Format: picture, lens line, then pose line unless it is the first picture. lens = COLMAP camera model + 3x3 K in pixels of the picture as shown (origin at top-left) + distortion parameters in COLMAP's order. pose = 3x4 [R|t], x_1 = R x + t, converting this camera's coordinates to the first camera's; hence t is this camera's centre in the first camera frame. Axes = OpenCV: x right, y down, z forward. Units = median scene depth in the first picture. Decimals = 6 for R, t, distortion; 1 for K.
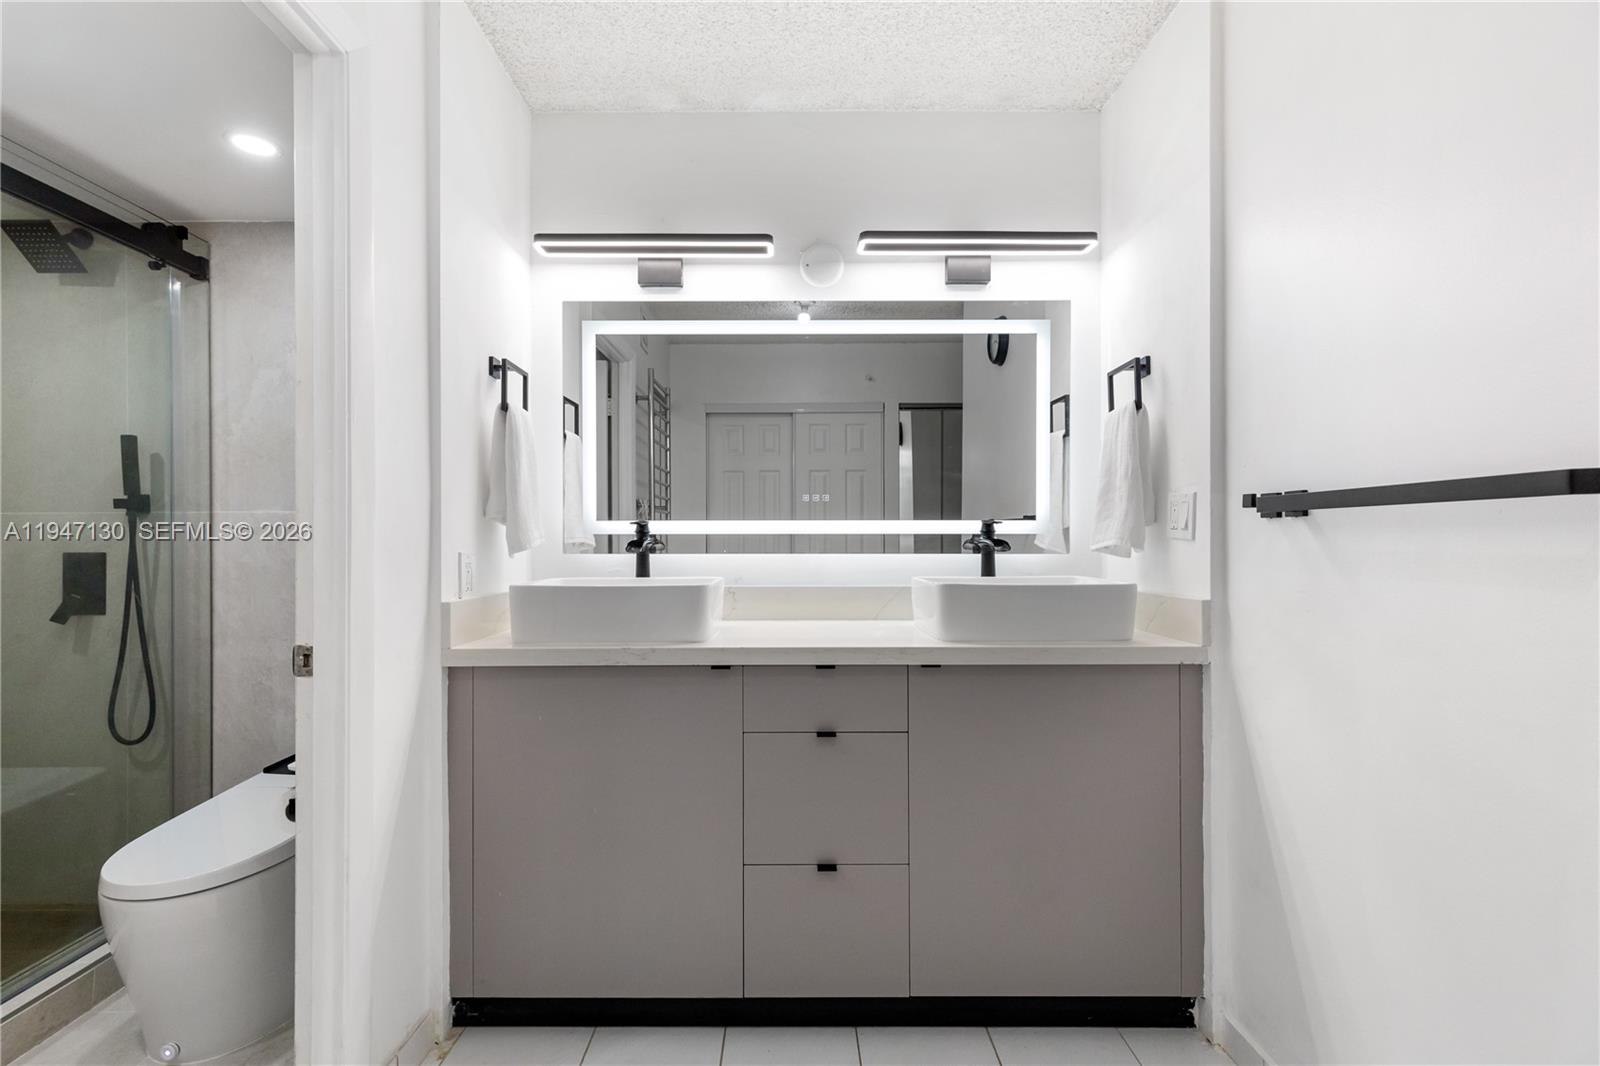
lens RADIAL K [[714.8, 0, 792.9], [0, 714.8, 537.9], [0, 0, 1]] dist [0.003874, -0.000993]
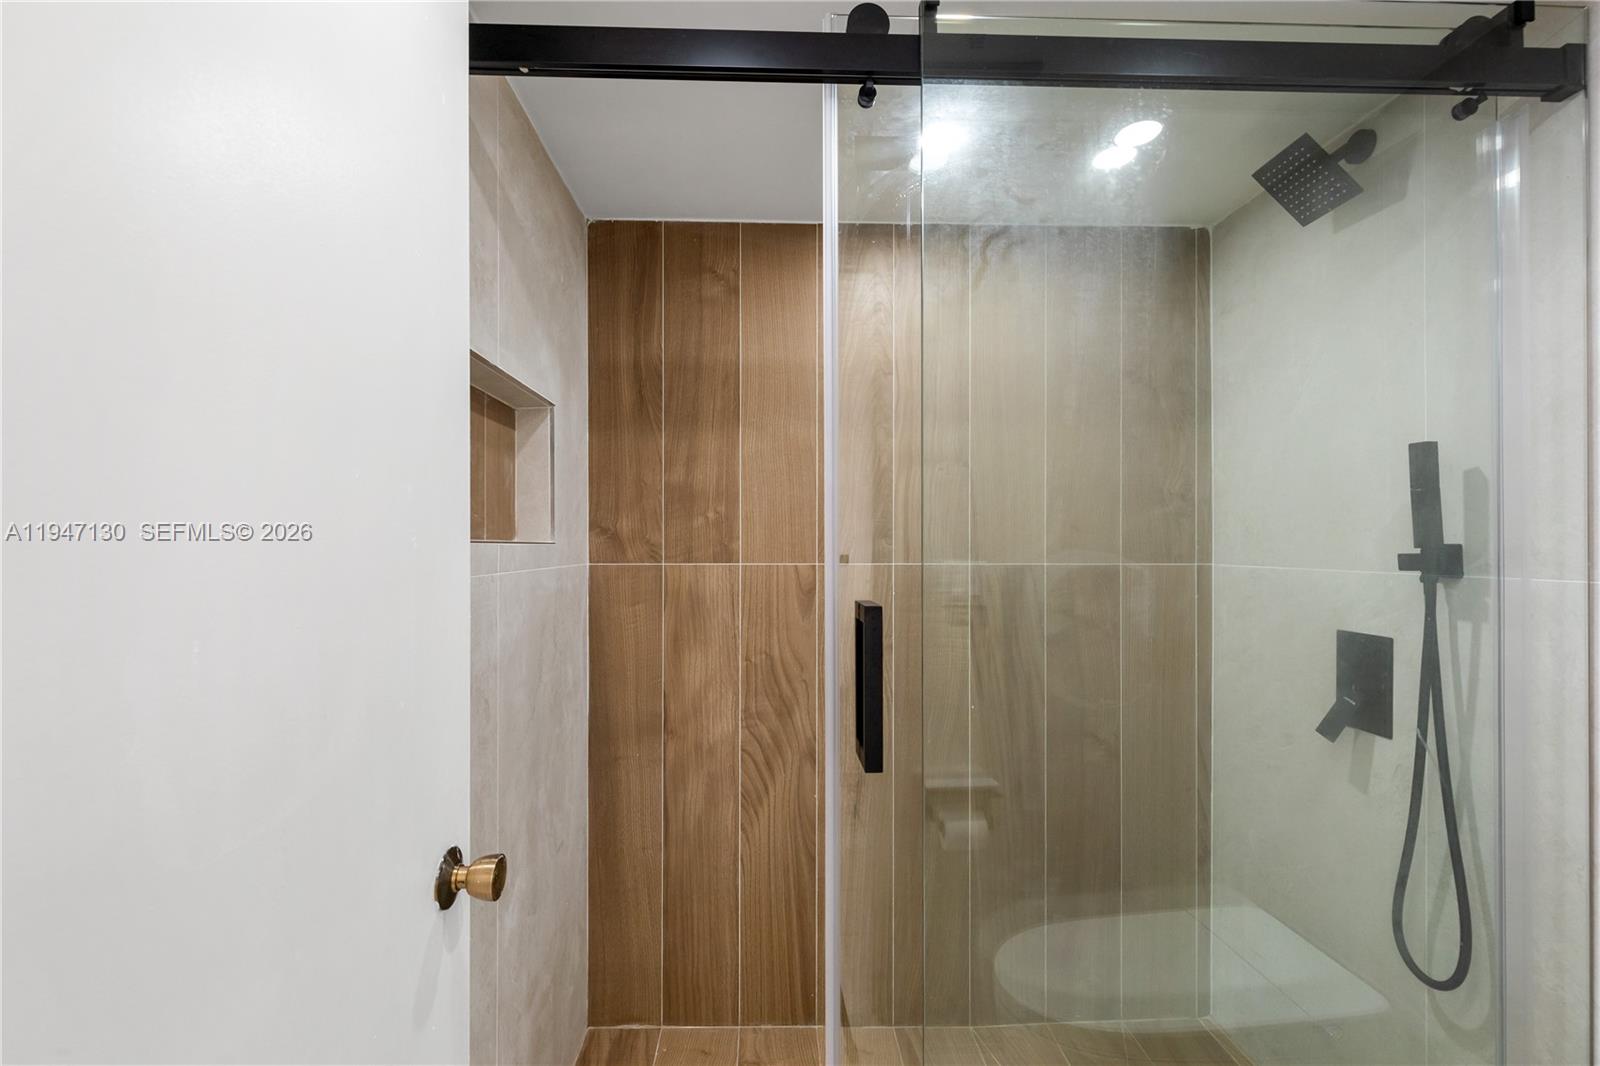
lens RADIAL K [[714.8, 0, 794.1], [0, 714.8, 540.6], [0, 0, 1]] dist [0.003874, -0.000993]
pose [[0.042463, 0.002917, -0.999094, -0.376139], [0.003250, 0.999990, 0.003058, -0.068074], [0.999093, -0.003377, 0.042453, 0.472657]]
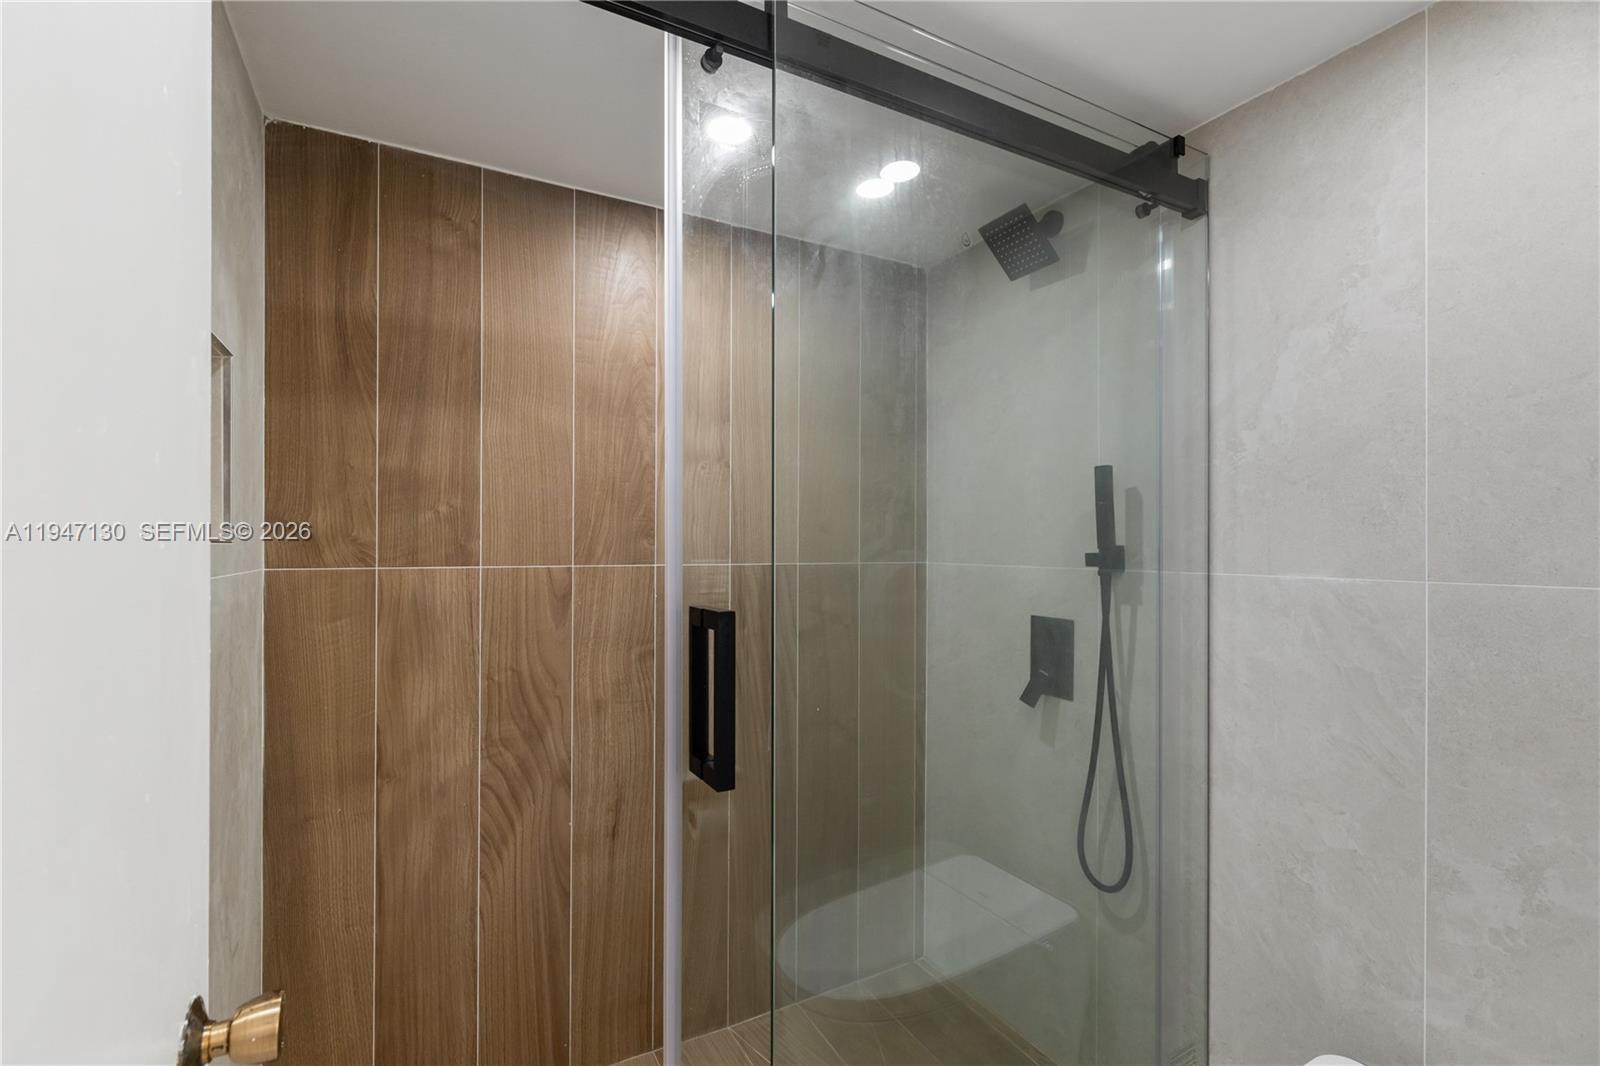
lens RADIAL K [[714.8, 0, 793.8], [0, 714.8, 542.1], [0, 0, 1]] dist [0.003874, -0.000993]
pose [[0.479223, 0.006214, -0.877671, -0.437552], [-0.003217, 0.999981, 0.005323, -0.068150], [0.877687, 0.000272, 0.479234, 0.375106]]
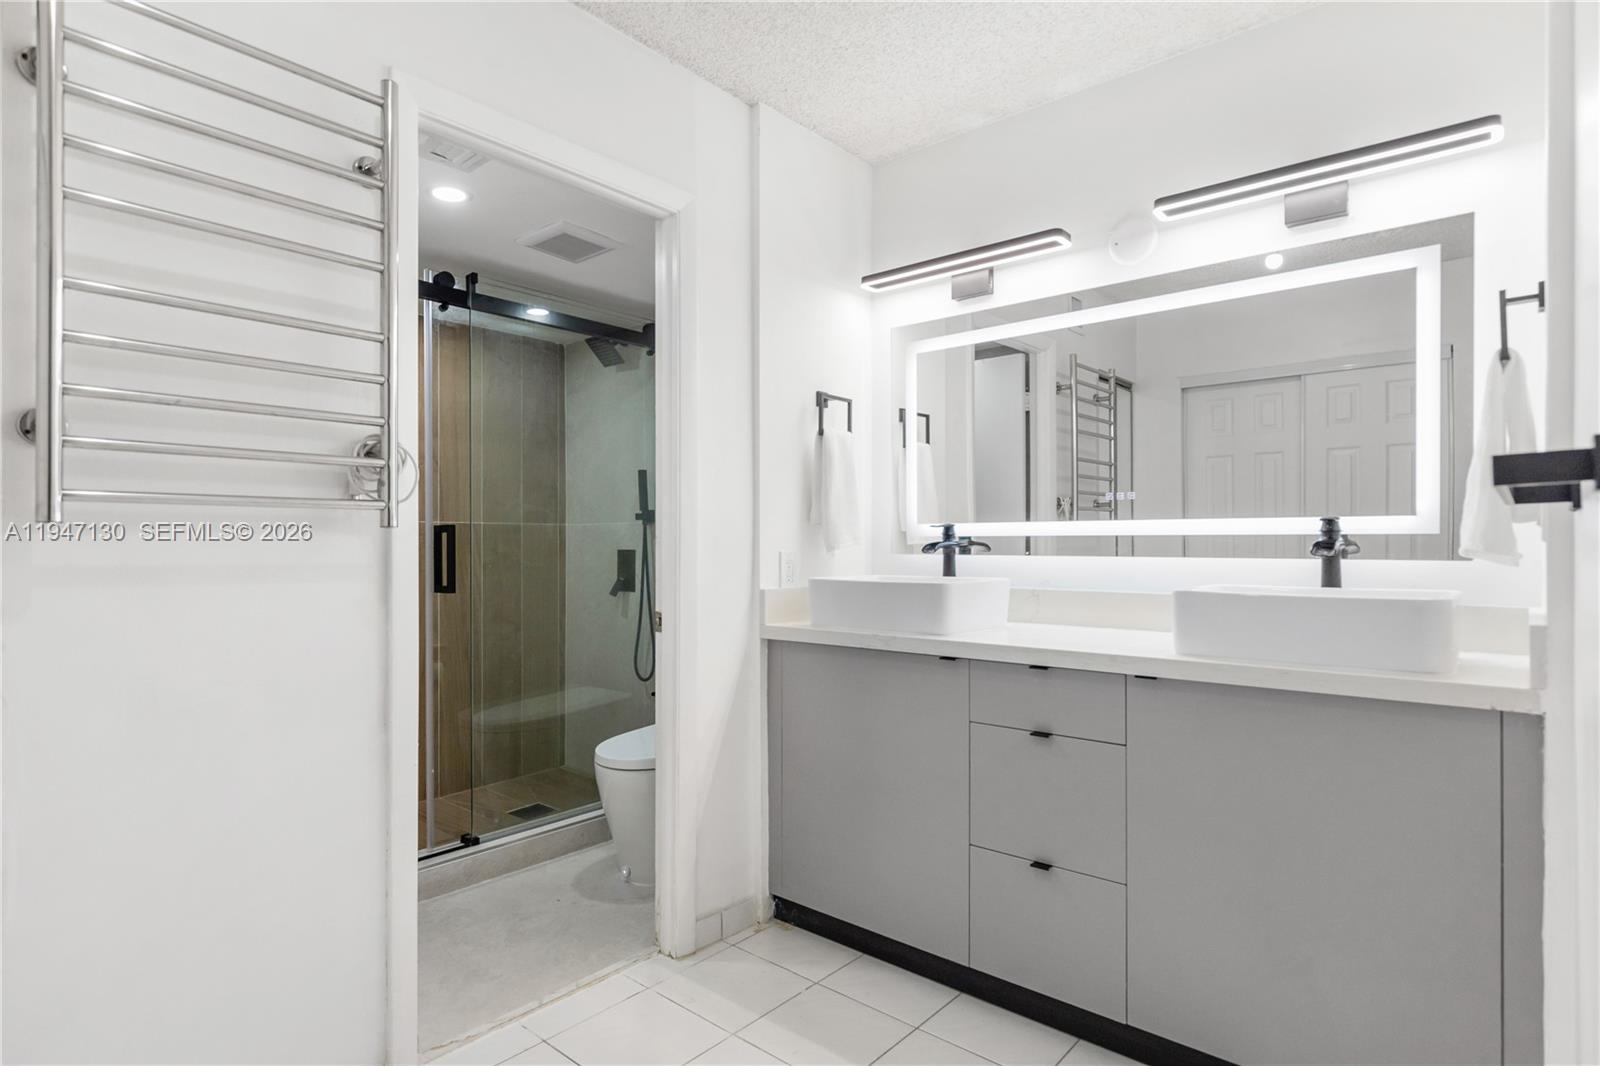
lens RADIAL K [[848.3, 0, 791.8], [0, 848.3, 538.4], [0, 0, 1]] dist [-0.008382, -0.002181]
pose [[0.753363, -0.002171, -0.657602, 0.437687], [0.002178, 0.999997, -0.000806, -0.001347], [0.657602, -0.000825, 0.753365, -0.102320]]
